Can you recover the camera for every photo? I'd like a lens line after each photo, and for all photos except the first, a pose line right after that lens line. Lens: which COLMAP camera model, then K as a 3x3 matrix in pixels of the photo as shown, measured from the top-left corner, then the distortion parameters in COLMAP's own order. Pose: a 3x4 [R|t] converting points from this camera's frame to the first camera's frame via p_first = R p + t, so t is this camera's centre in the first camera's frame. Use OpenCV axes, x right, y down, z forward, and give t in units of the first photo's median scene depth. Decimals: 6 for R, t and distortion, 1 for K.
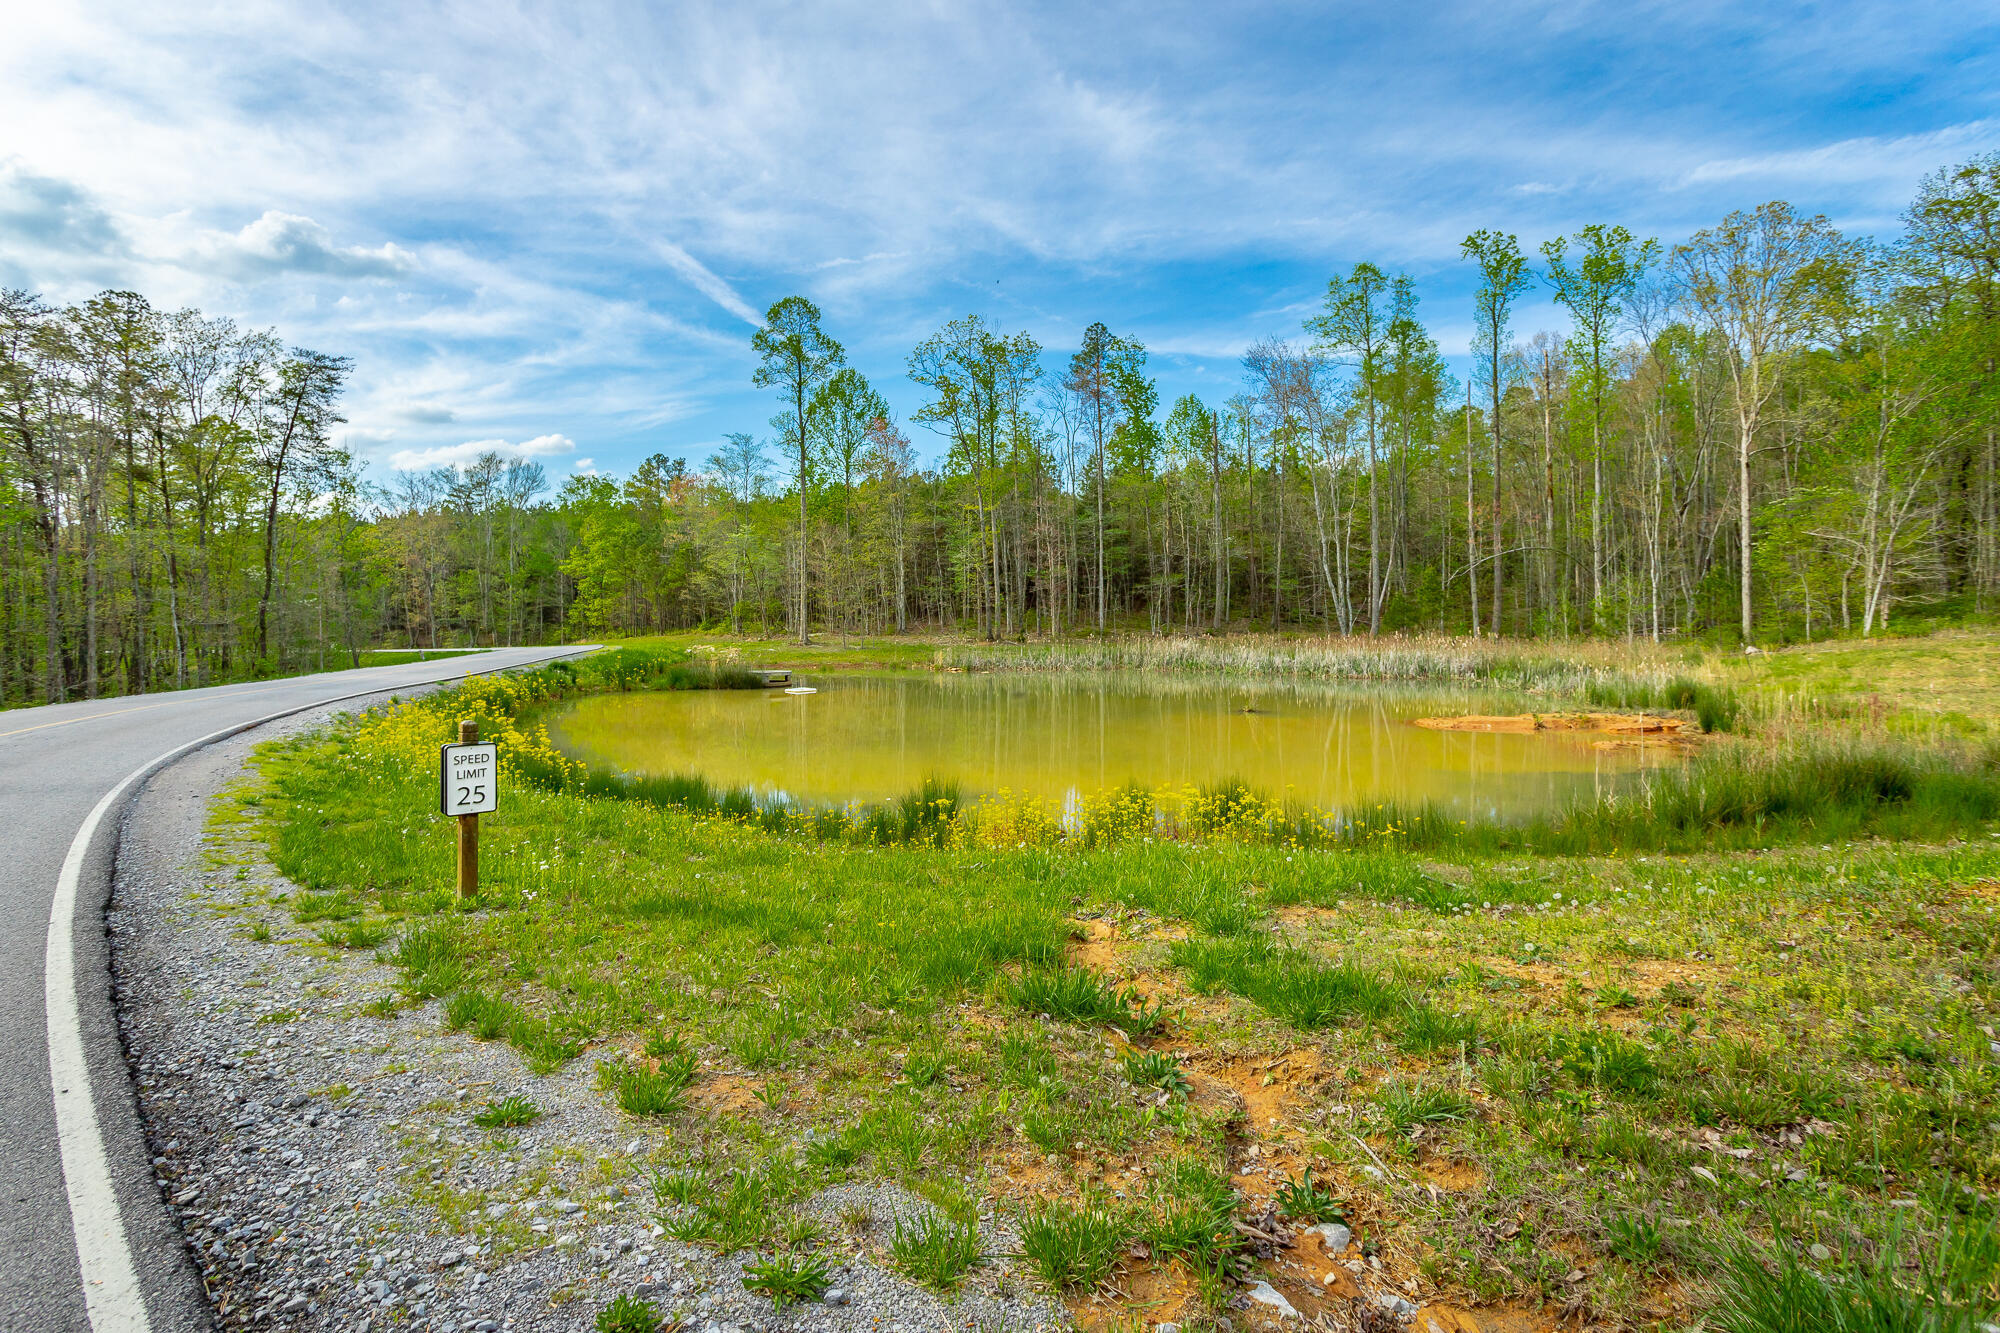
lens RADIAL K [[985.0, 0, 995.4], [0, 985.0, 642.7], [0, 0, 1]] dist [-0.001420, 0.000824]
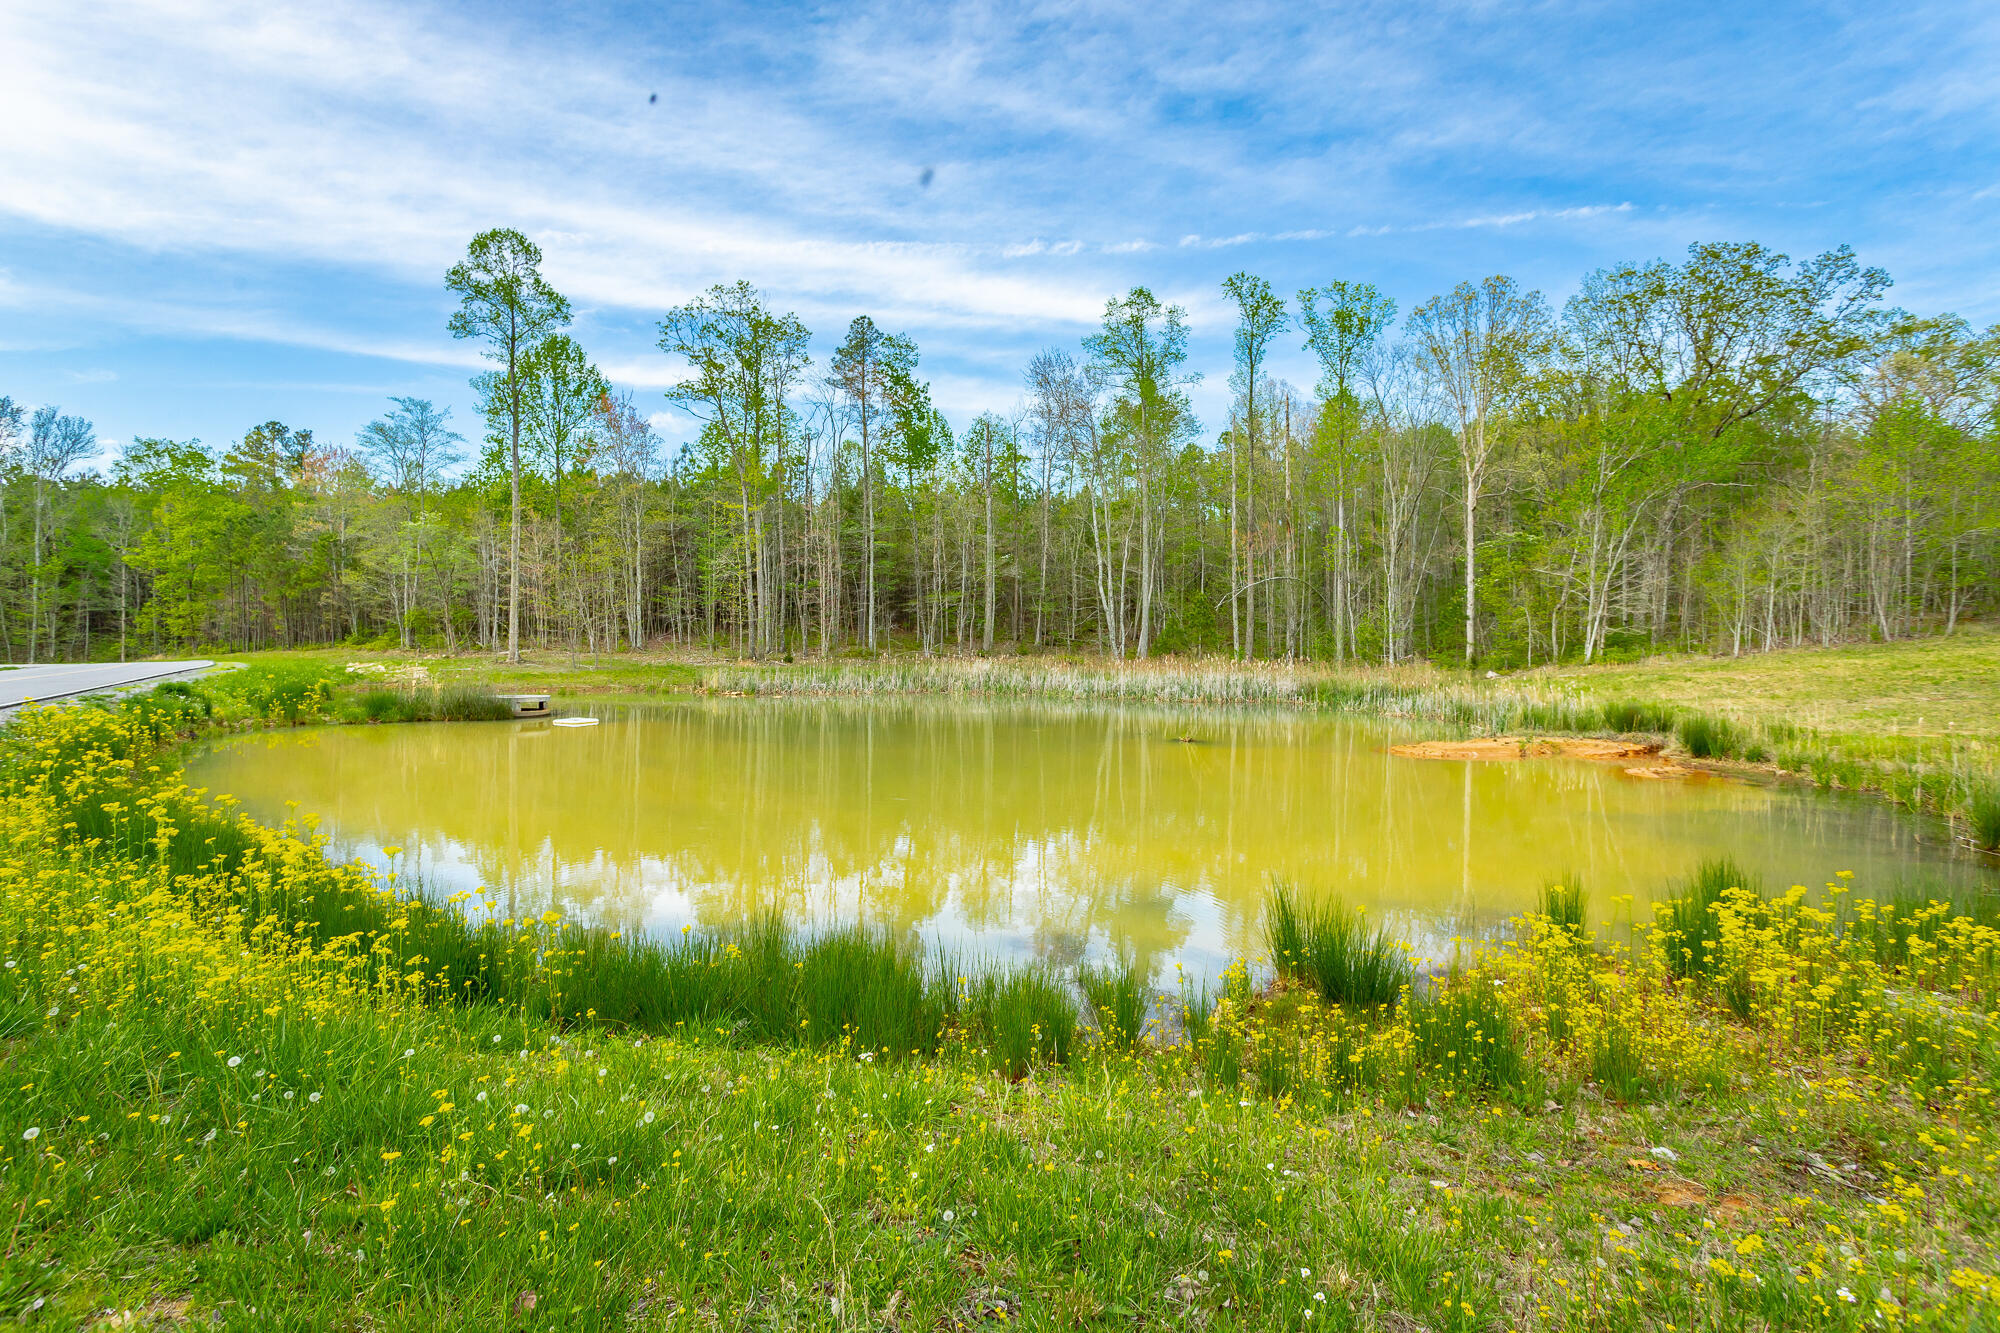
lens RADIAL K [[962.0, 0, 1000.0], [0, 962.0, 666.5], [0, 0, 1]] dist [-0.000844, 0.000529]
pose [[0.941163, 0.007882, 0.337860, -0.086663], [-0.007567, 0.999969, -0.002248, 0.003591], [-0.337867, -0.000441, 0.941194, 0.124676]]
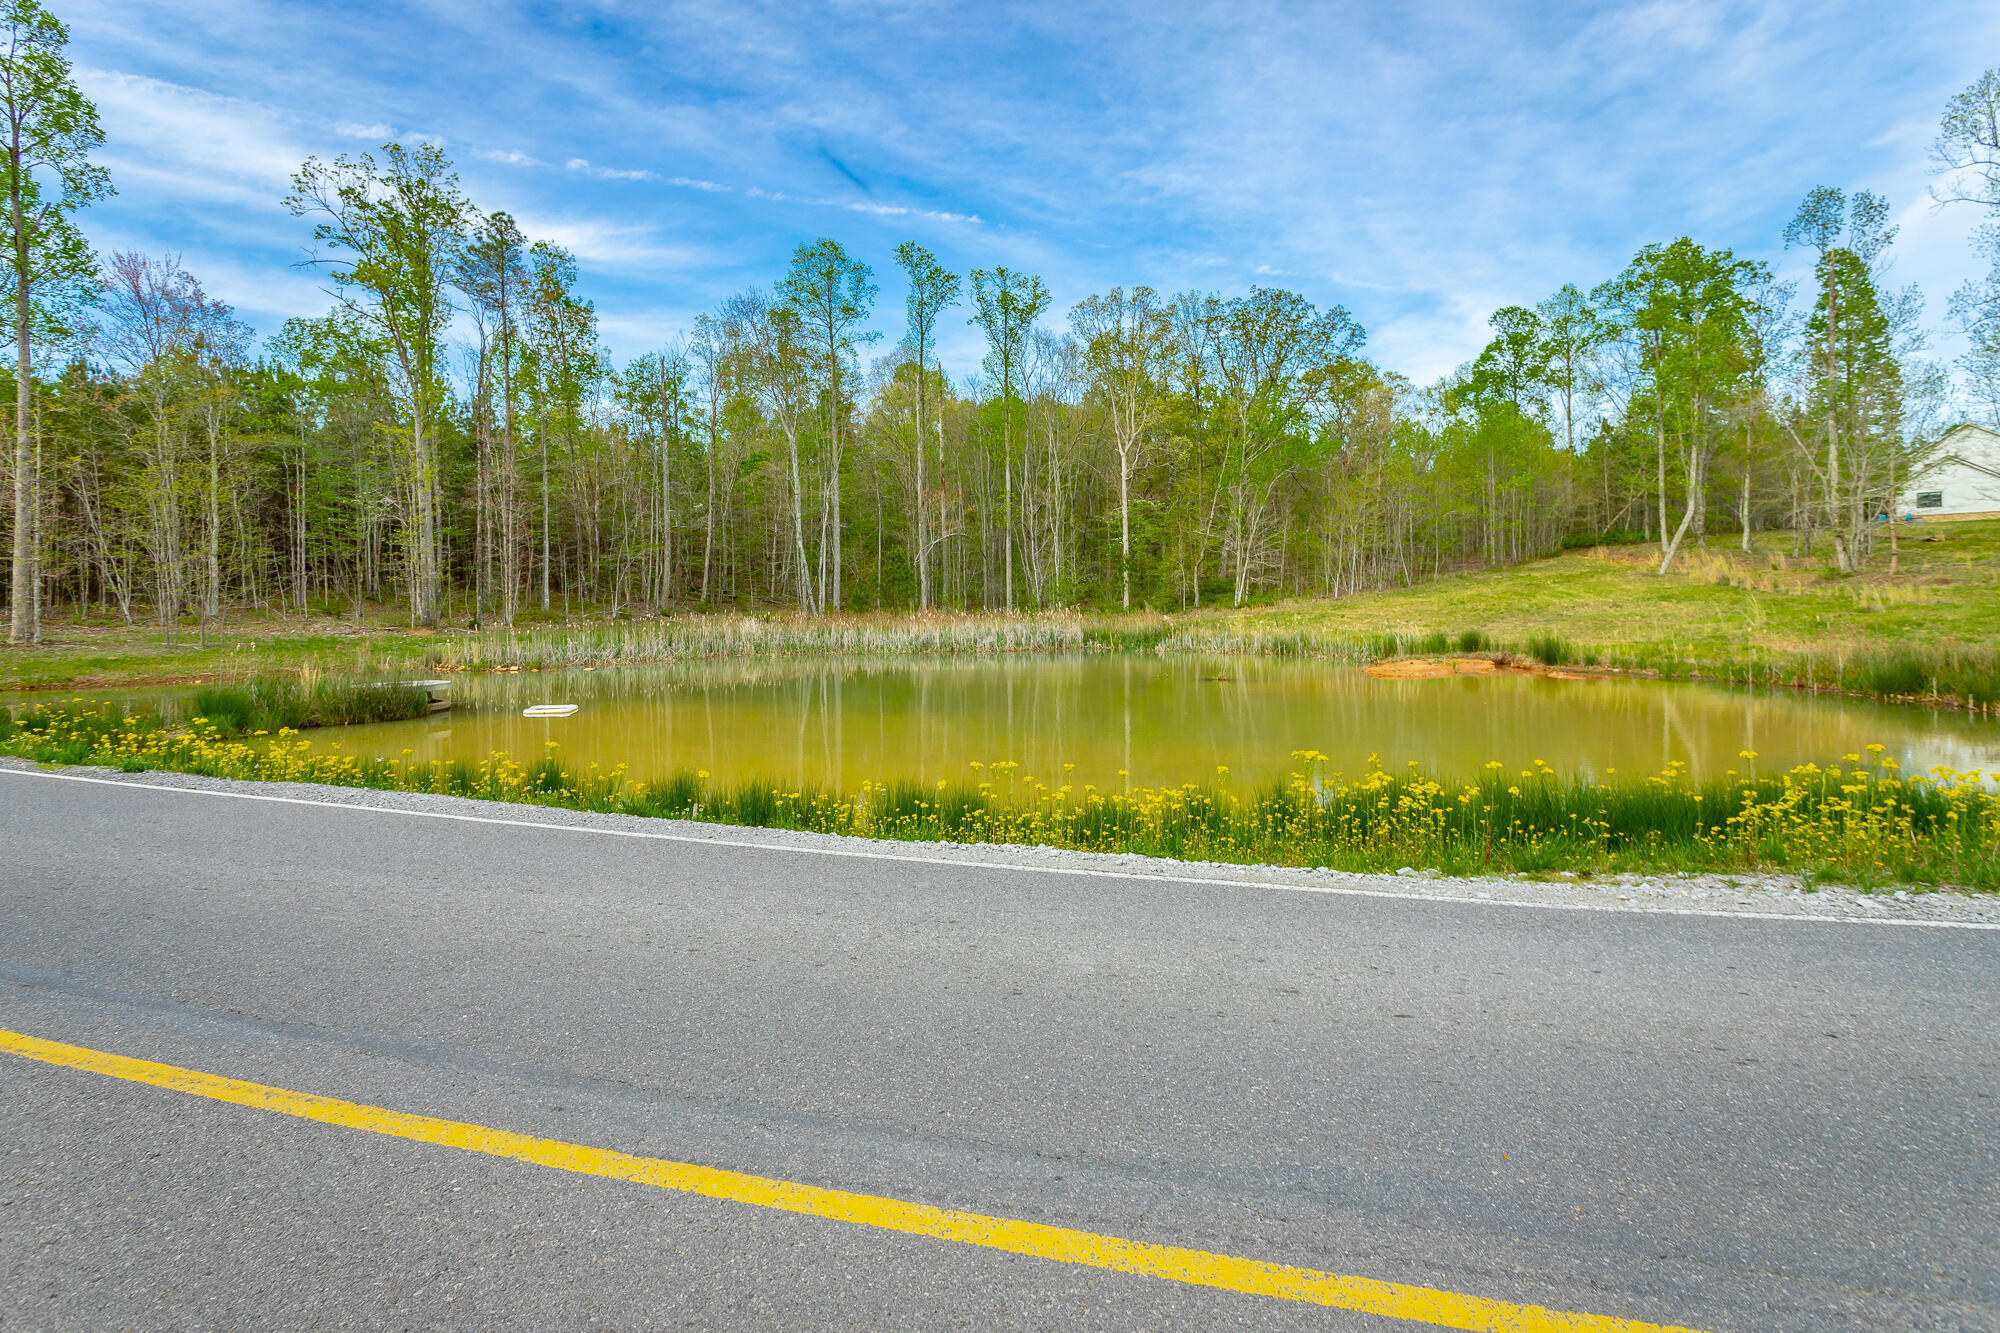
lens RADIAL K [[1018.7, 0, 878.3], [0, 1018.7, 634.0], [0, 0, 1]] dist [0.001412, 0.000305]
pose [[0.605621, -0.024780, 0.795367, -0.418152], [0.026514, 0.999588, 0.010954, 0.001835], [-0.795312, 0.014454, 0.606029, 0.341760]]
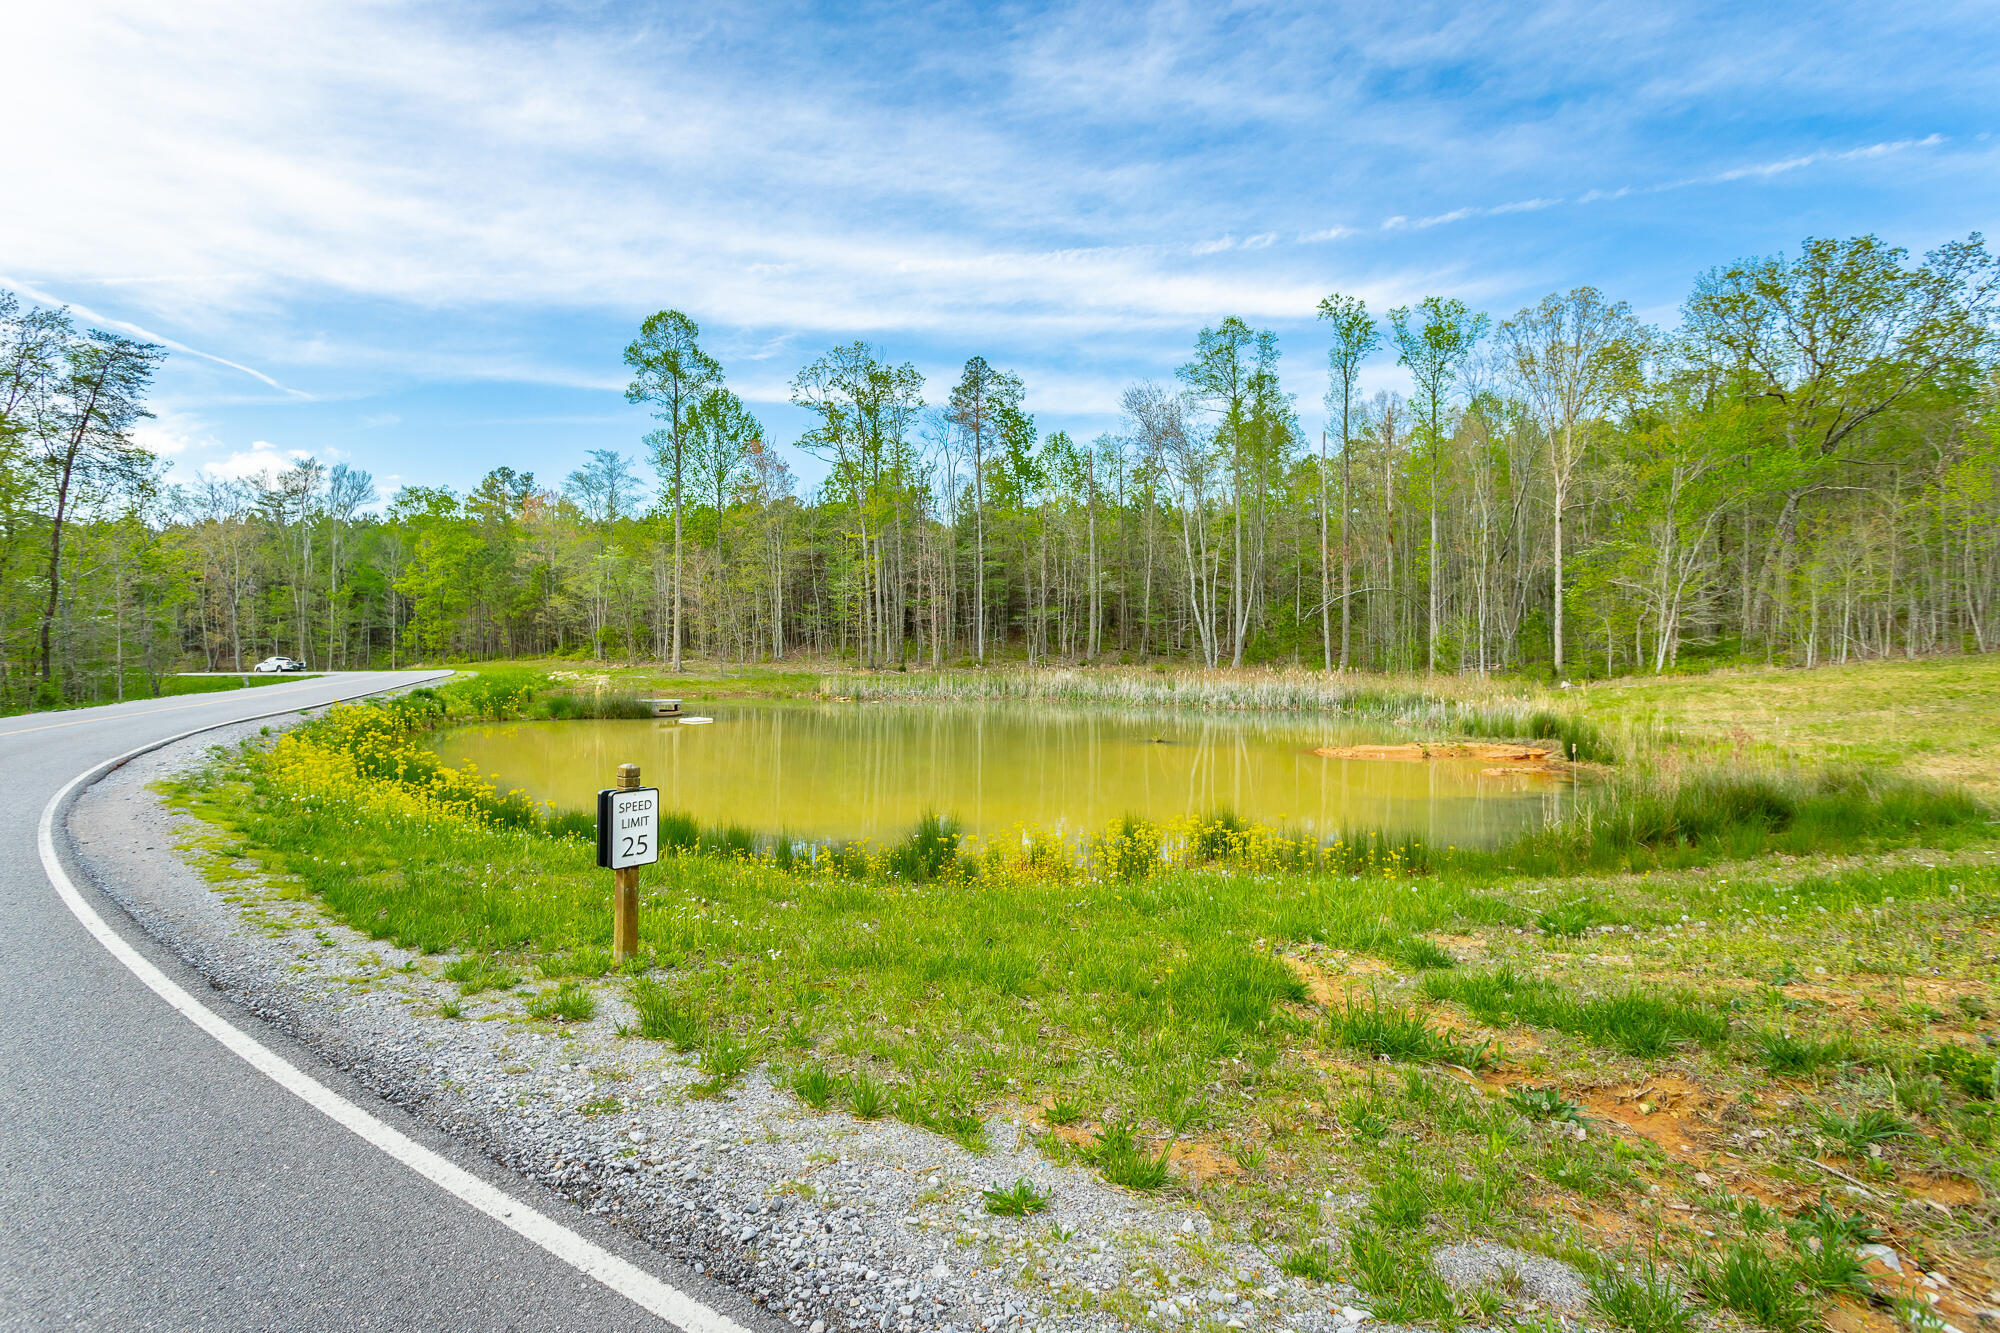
lens RADIAL K [[974.3, 0, 1003.2], [0, 974.3, 673.8], [0, 0, 1]] dist [-0.001168, 0.000225]
pose [[0.986703, 0.008695, 0.162298, -0.034092], [-0.009149, 0.999956, 0.002047, -0.000990], [-0.162273, -0.003504, 0.986740, 0.005054]]
